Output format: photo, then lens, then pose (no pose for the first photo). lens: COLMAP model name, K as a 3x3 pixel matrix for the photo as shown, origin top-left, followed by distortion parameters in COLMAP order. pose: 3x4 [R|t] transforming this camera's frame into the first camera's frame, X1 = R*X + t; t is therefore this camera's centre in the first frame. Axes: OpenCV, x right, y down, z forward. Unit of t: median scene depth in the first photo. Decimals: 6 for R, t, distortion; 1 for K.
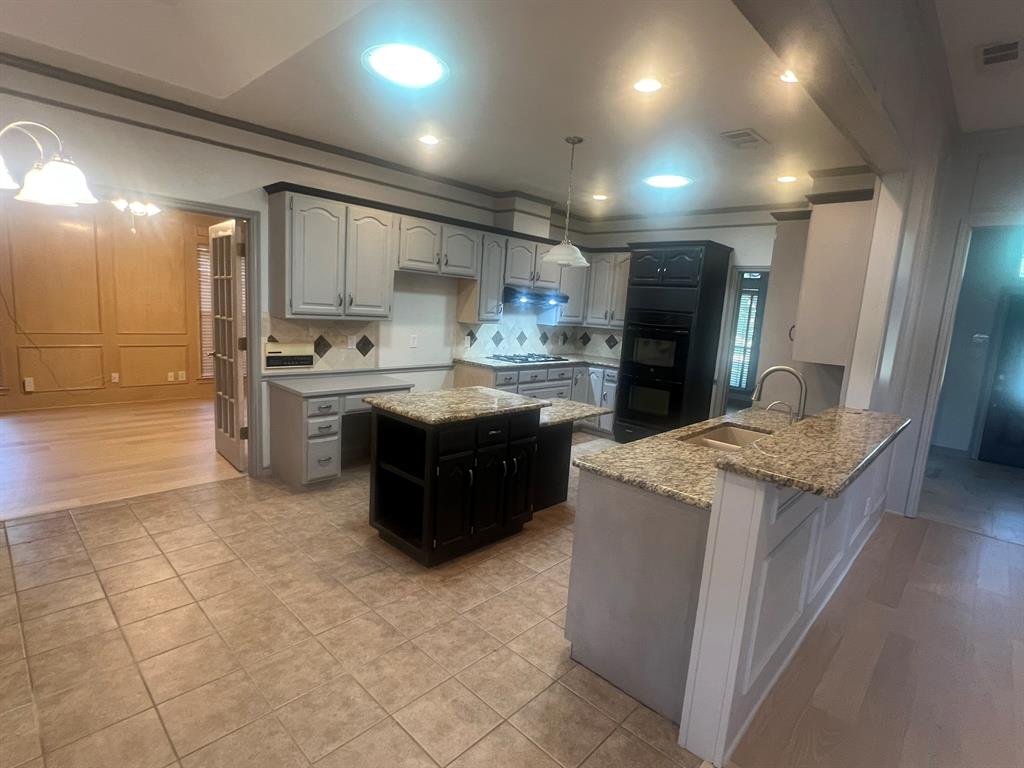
lens RADIAL K [[513.7, 0, 508.3], [0, 513.7, 383.1], [0, 0, 1]] dist [-0.005066, 0.002745]
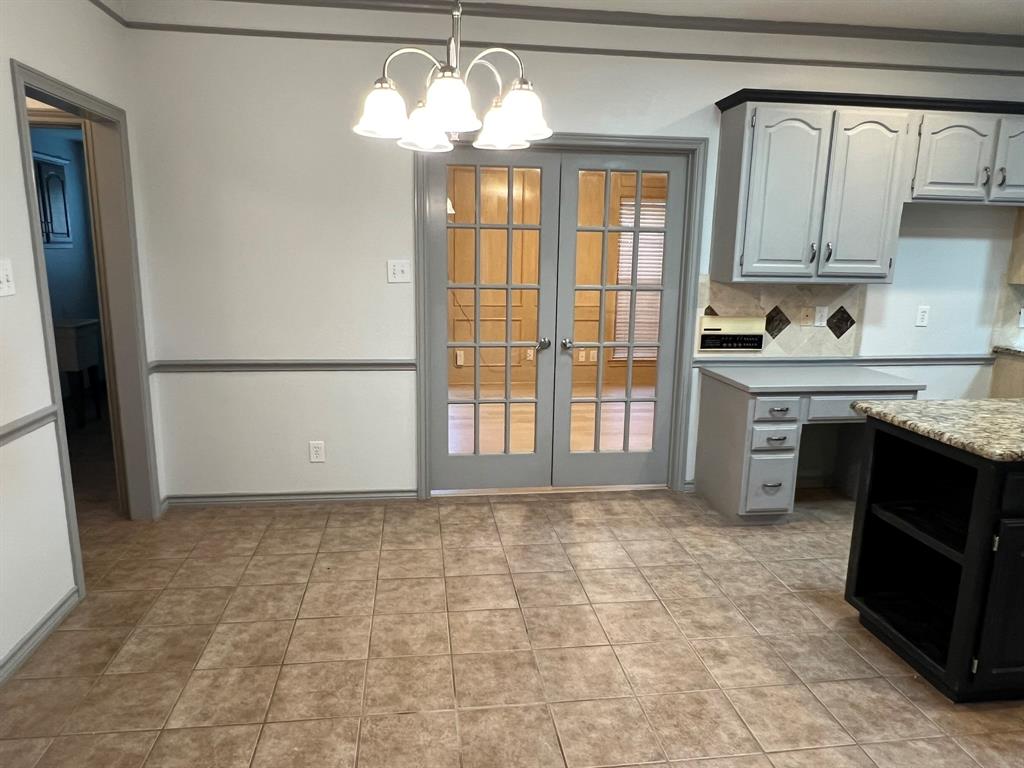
lens RADIAL K [[663.8, 0, 510.6], [0, 663.8, 384.2], [0, 0, 1]] dist [-0.003602, -0.001360]
pose [[0.785058, 0.068381, -0.615636, -0.099056], [-0.059003, 0.997624, 0.035569, 0.002005], [0.616606, 0.008401, 0.787227, 0.079181]]
